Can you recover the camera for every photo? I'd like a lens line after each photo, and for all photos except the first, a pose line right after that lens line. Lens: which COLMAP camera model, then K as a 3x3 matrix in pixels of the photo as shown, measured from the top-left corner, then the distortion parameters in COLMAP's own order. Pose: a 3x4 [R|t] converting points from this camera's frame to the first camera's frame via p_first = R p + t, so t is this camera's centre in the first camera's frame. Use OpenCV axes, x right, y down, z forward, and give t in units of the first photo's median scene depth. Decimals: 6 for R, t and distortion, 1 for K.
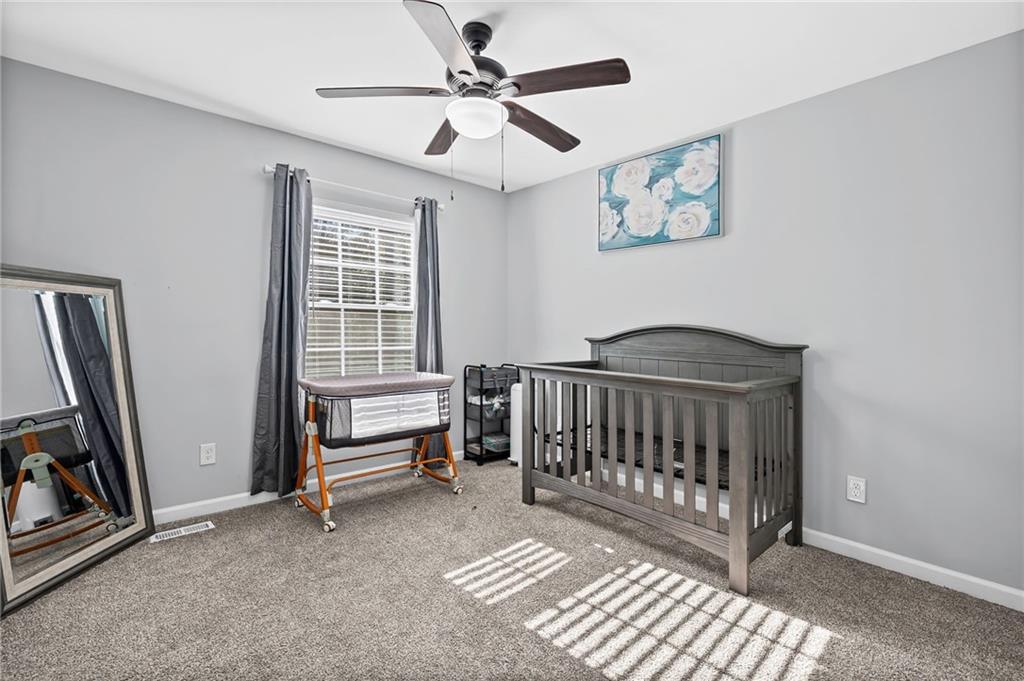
lens RADIAL K [[476.6, 0, 515.2], [0, 476.6, 334.2], [0, 0, 1]] dist [-0.003472, 0.000550]
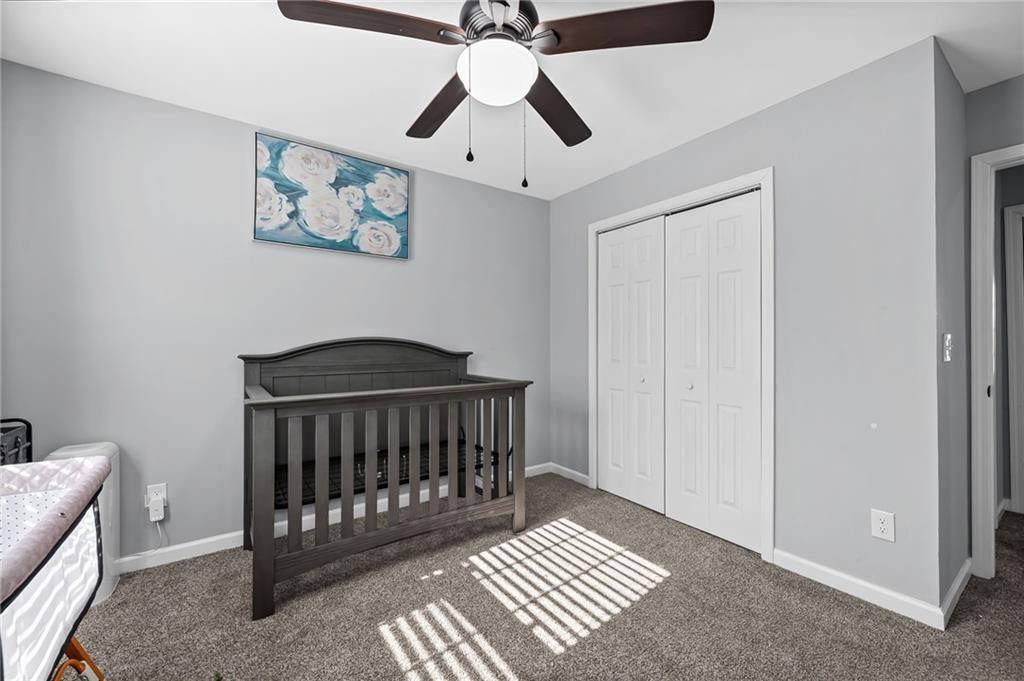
lens RADIAL K [[411.1, 0, 517.3], [0, 411.1, 336.1], [0, 0, 1]] dist [-0.001731, 0.000121]
pose [[0.097849, 0.003240, 0.995196, -0.522925], [0.015016, 0.999876, -0.004732, -0.014731], [-0.995088, 0.015407, 0.097788, 0.639724]]
